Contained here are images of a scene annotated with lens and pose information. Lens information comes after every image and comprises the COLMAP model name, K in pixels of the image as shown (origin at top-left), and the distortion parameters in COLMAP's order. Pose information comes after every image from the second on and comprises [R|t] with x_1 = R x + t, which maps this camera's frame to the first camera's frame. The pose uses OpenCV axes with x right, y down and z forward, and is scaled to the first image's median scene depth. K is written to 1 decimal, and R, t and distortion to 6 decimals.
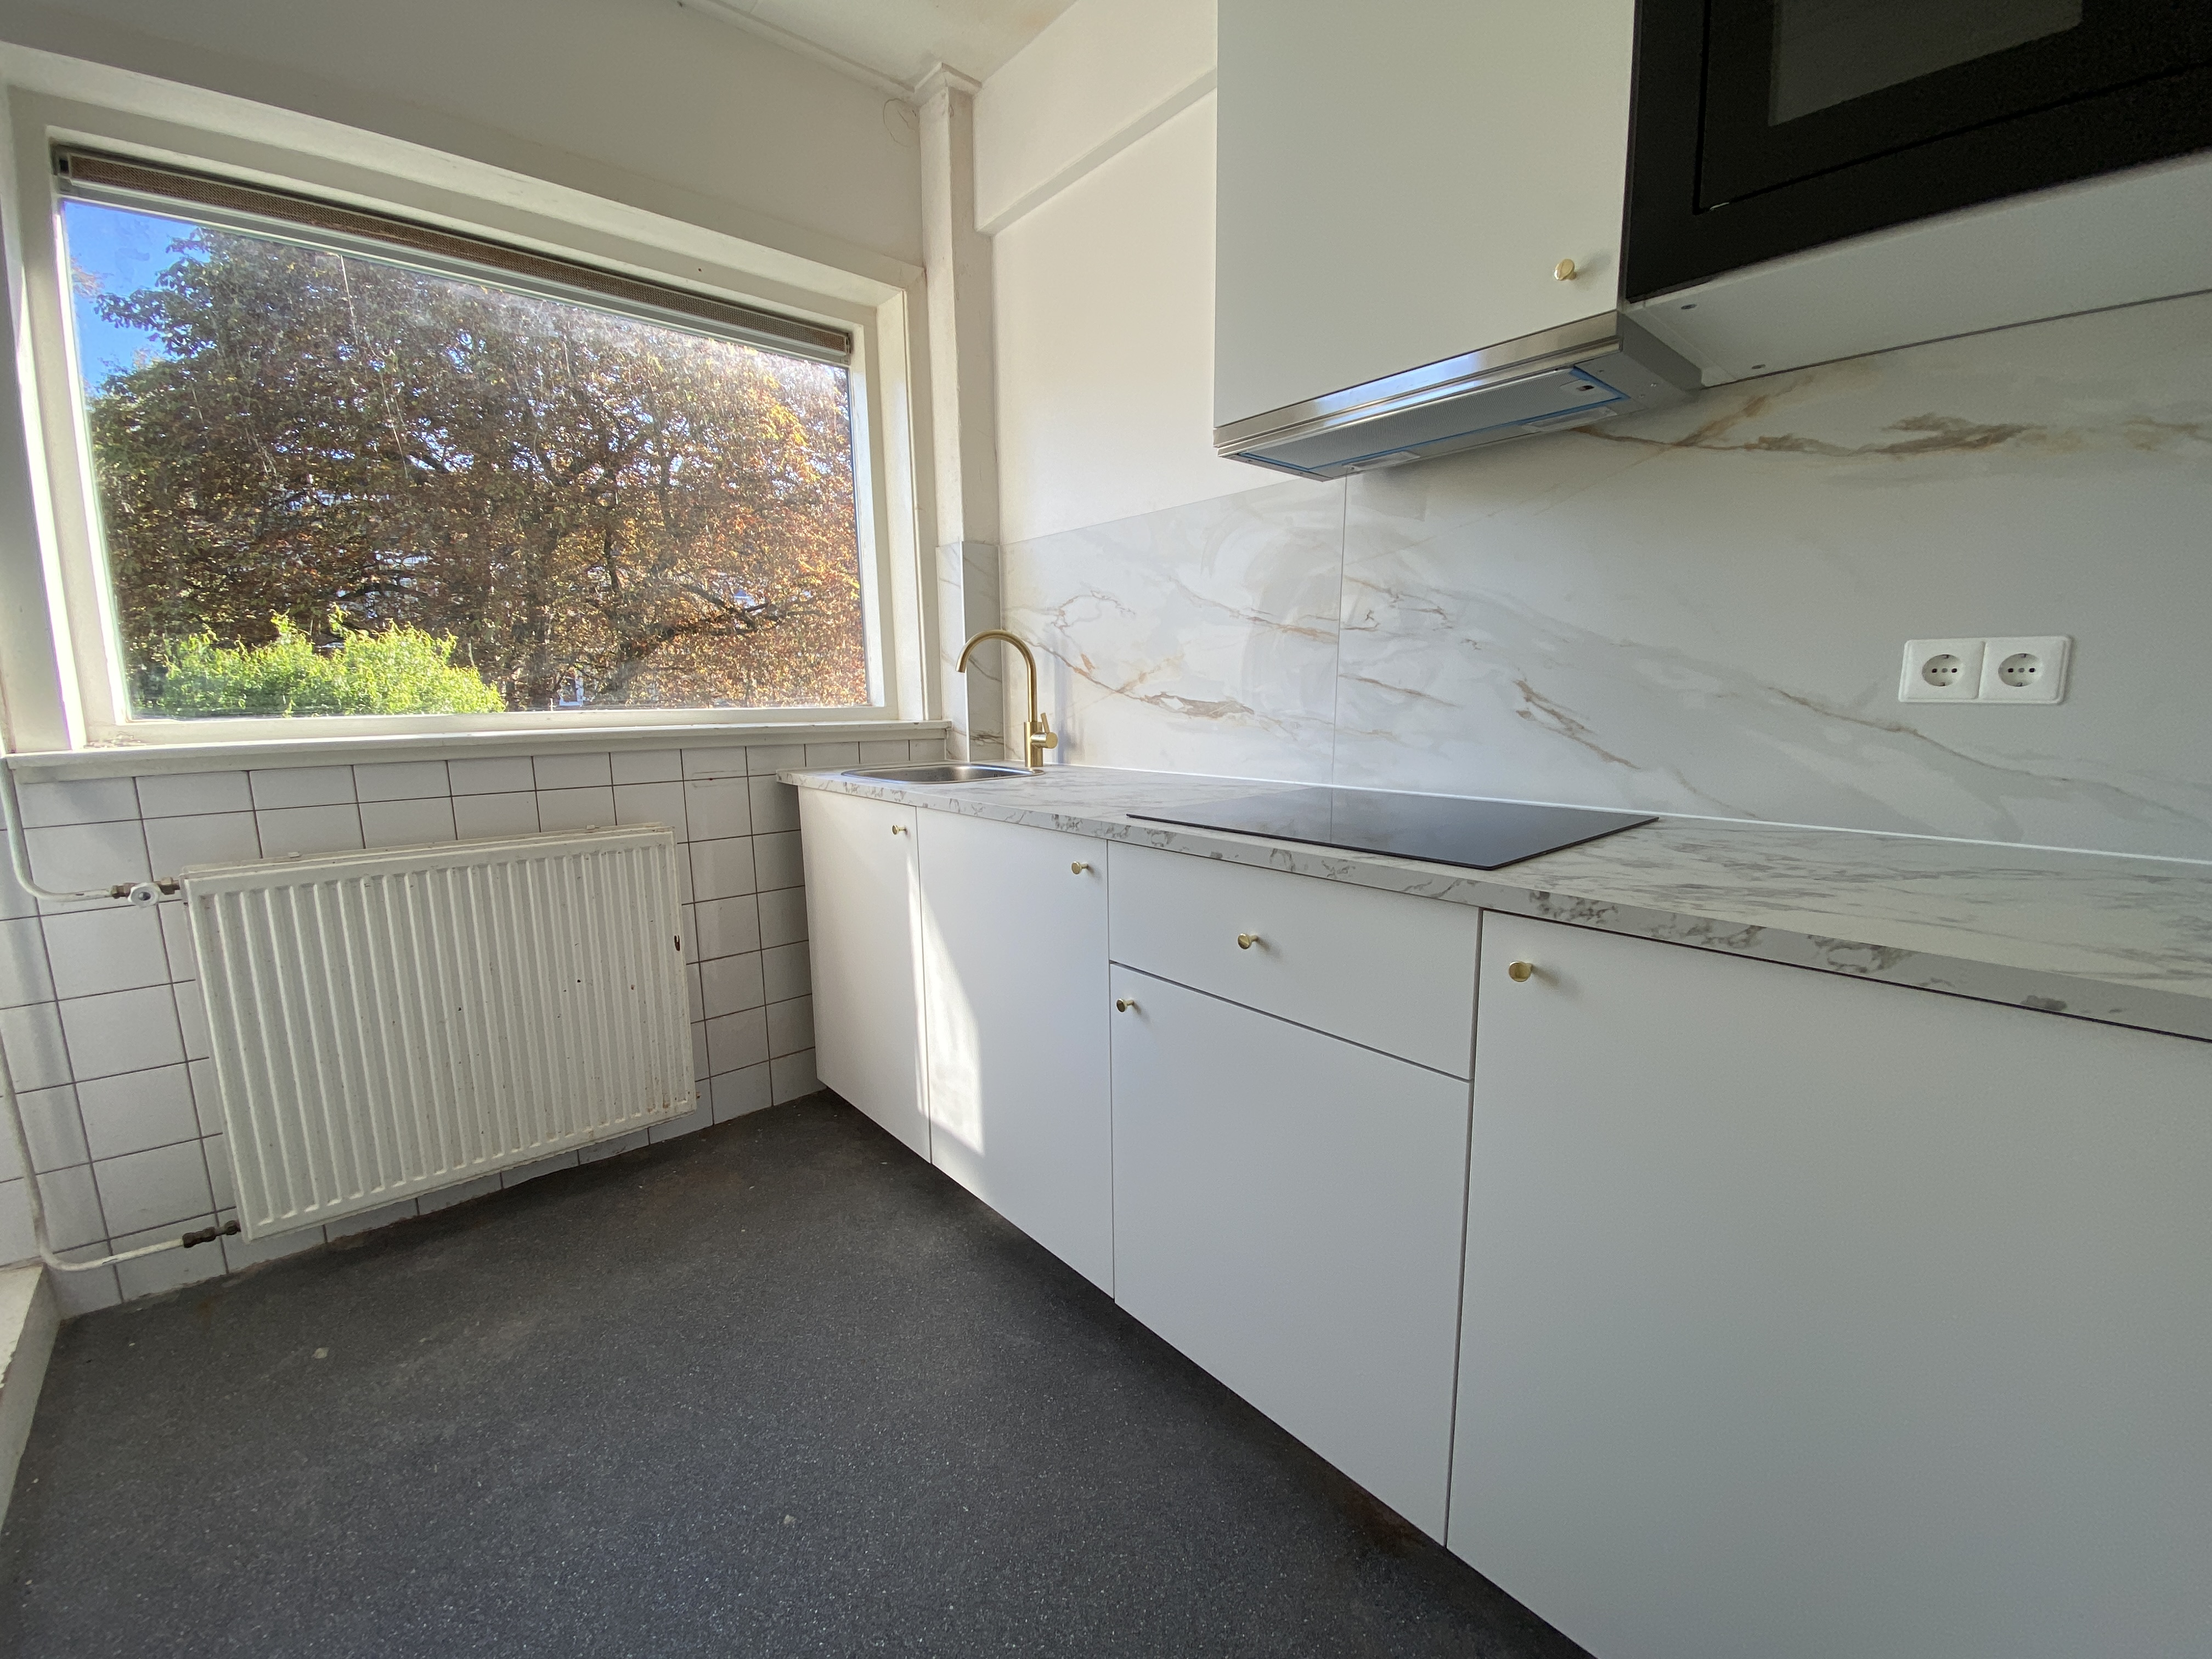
lens RADIAL K [[898.7, 0, 1102.3], [0, 898.7, 832.6], [0, 0, 1]] dist [-0.004147, -0.007035]
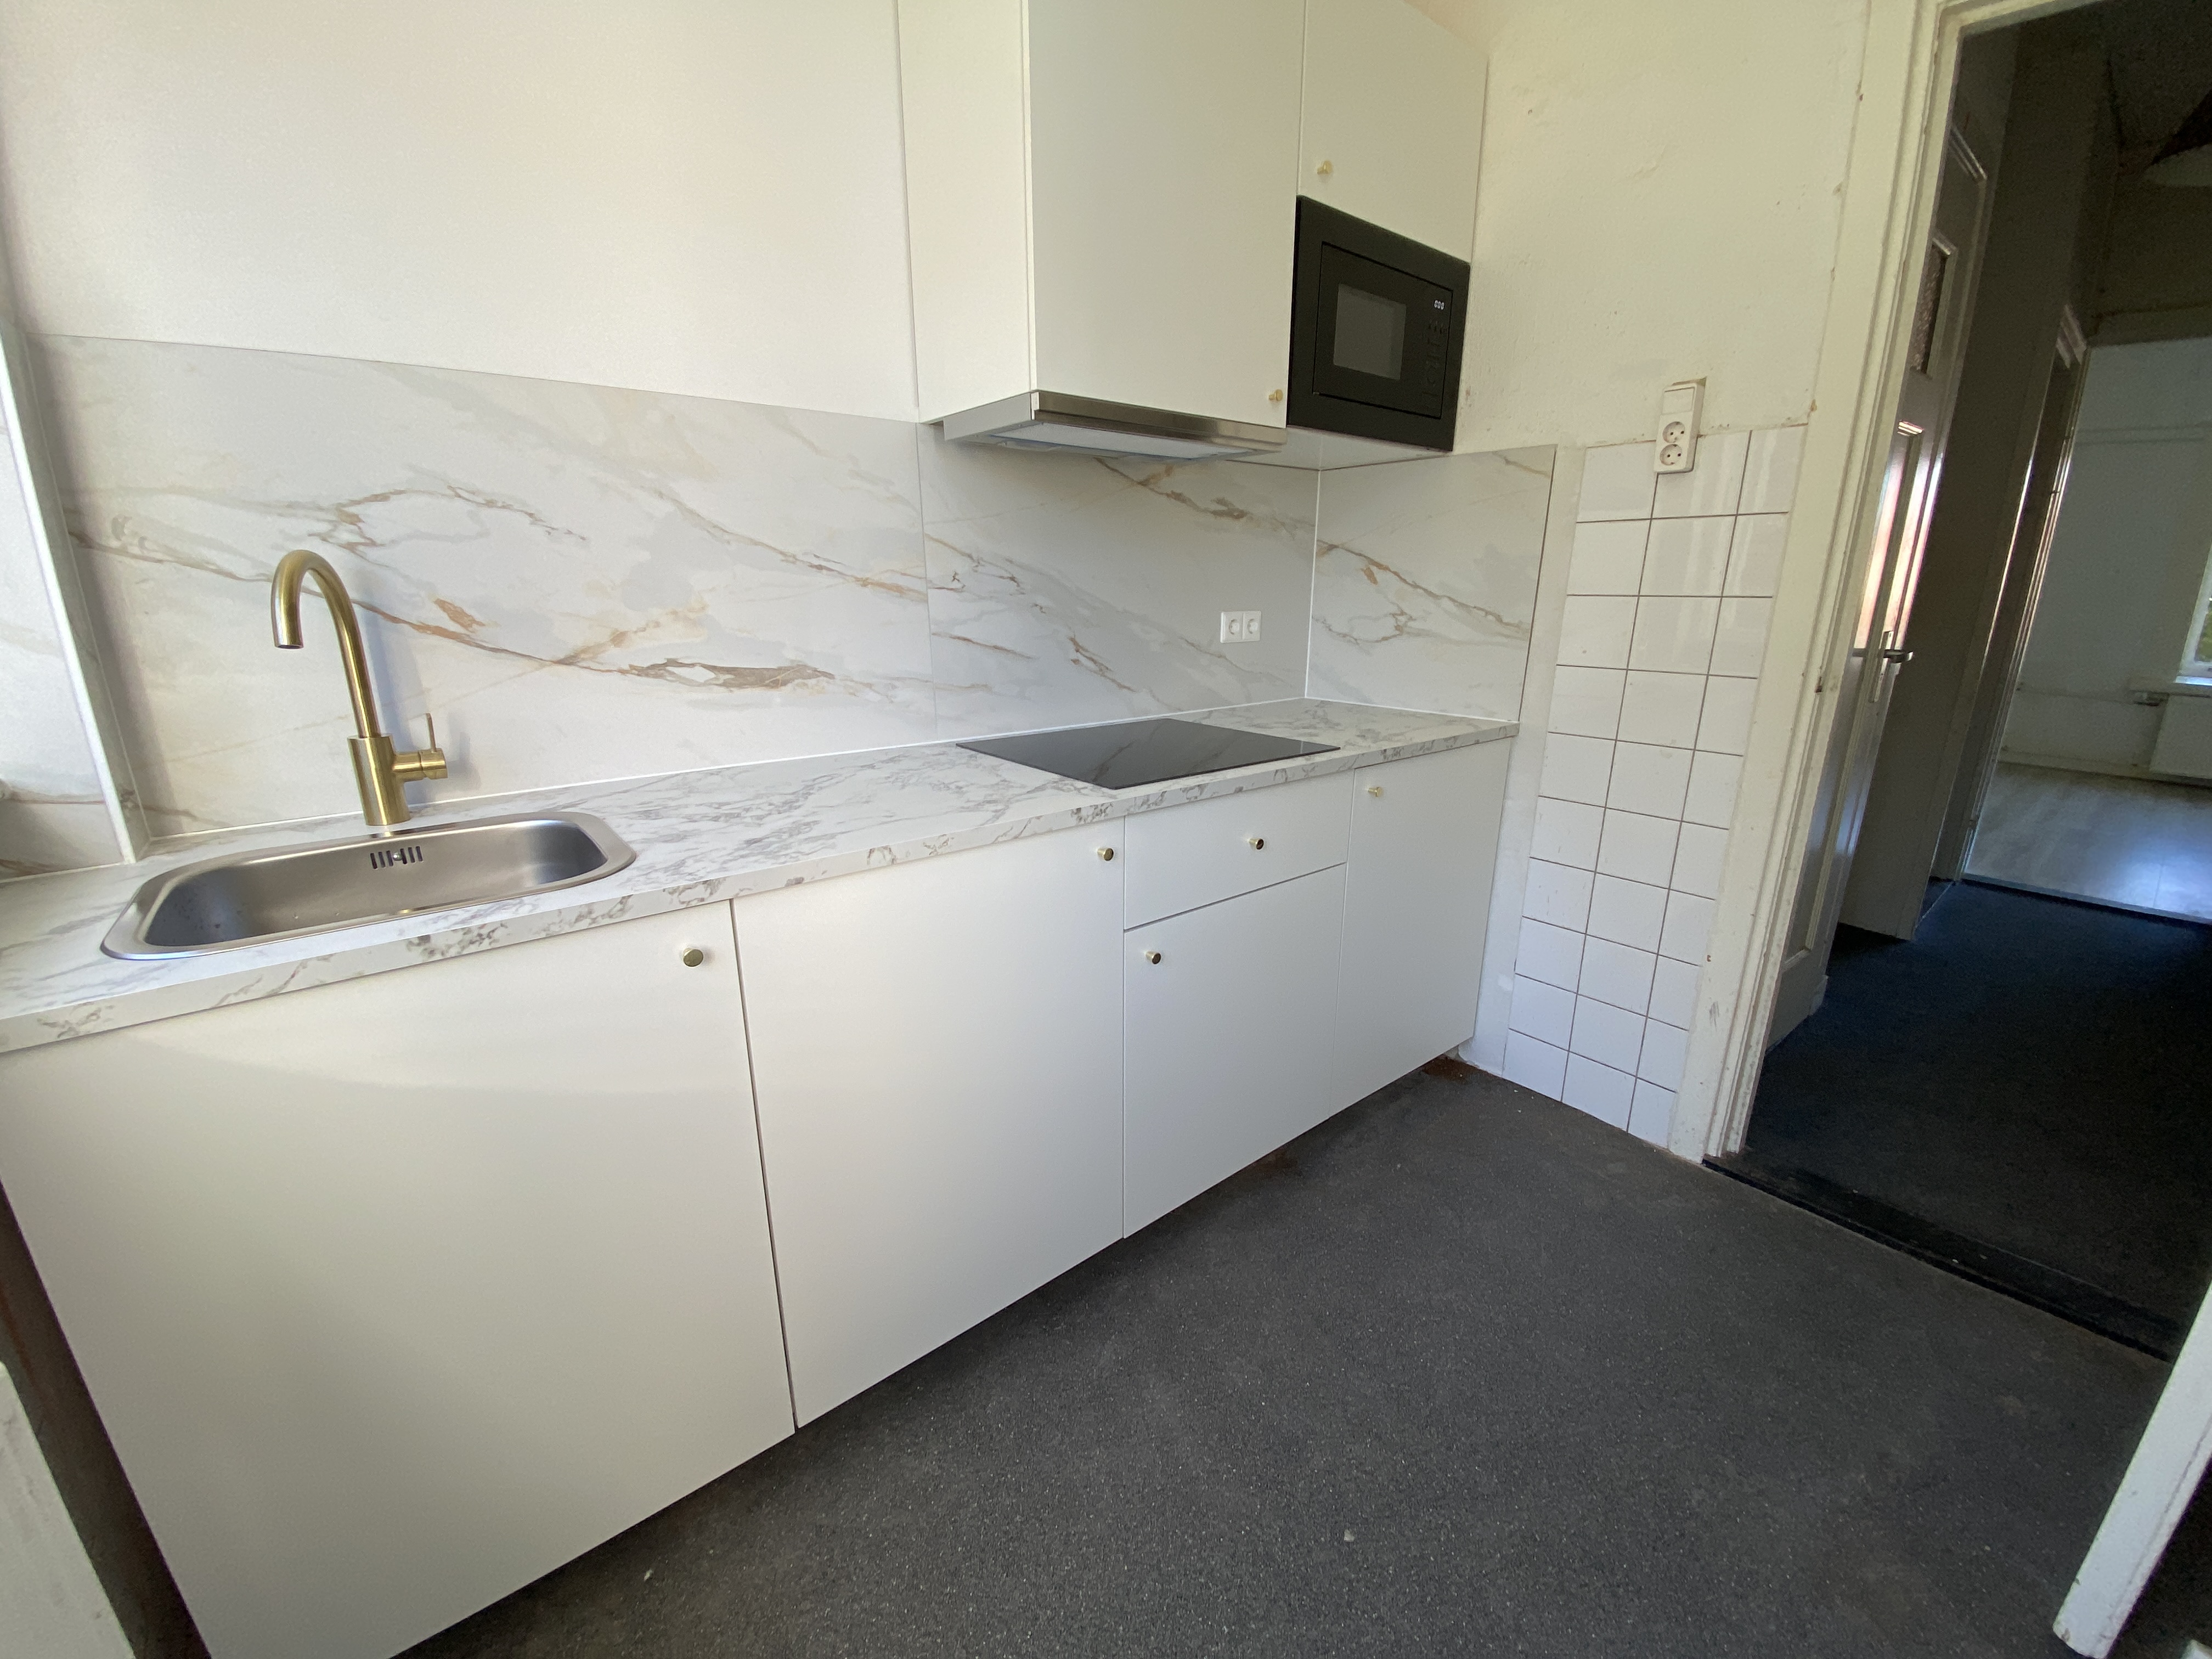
lens RADIAL K [[898.7, 0, 1113.5], [0, 898.7, 838.1], [0, 0, 1]] dist [-0.004147, -0.007035]
pose [[0.036537, -0.251965, 0.967046, -0.779940], [0.155068, 0.957401, 0.243593, -0.170613], [-0.987228, 0.141058, 0.074052, 0.760585]]
